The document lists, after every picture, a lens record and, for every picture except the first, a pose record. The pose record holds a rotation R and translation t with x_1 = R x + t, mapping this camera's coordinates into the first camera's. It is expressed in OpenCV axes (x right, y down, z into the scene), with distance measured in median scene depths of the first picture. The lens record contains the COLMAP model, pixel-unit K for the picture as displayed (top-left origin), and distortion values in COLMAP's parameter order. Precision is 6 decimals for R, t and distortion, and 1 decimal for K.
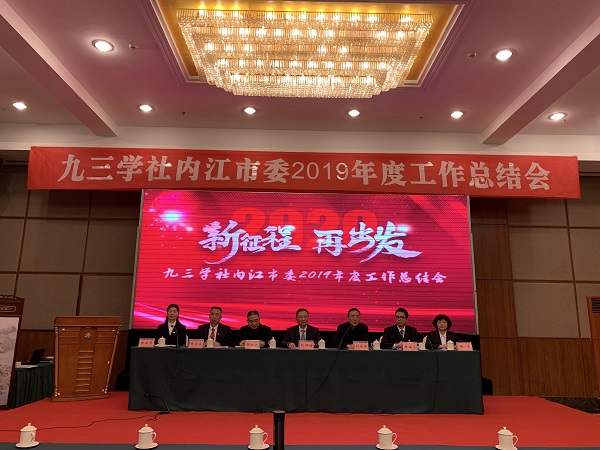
lens RADIAL K [[454.8, 0, 299.1], [0, 454.8, 223.6], [0, 0, 1]] dist [0.029441, -0.029670]
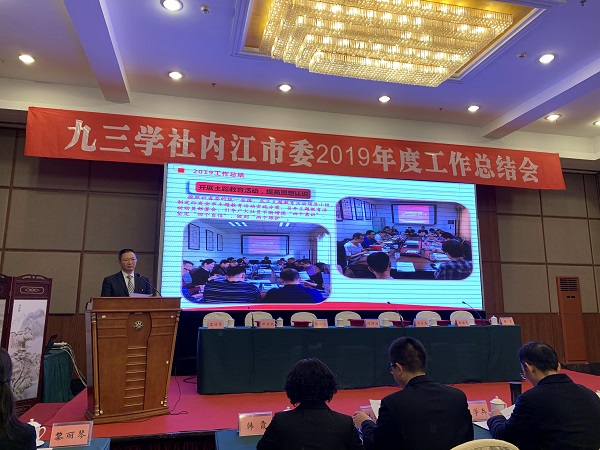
lens RADIAL K [[454.8, 0, 299.0], [0, 454.8, 221.3], [0, 0, 1]] dist [0.029441, -0.029670]
pose [[0.976438, 0.025875, 0.214240, -0.271624], [-0.033525, 0.998921, 0.032148, 0.005568], [-0.213177, -0.038573, 0.976252, 0.025909]]
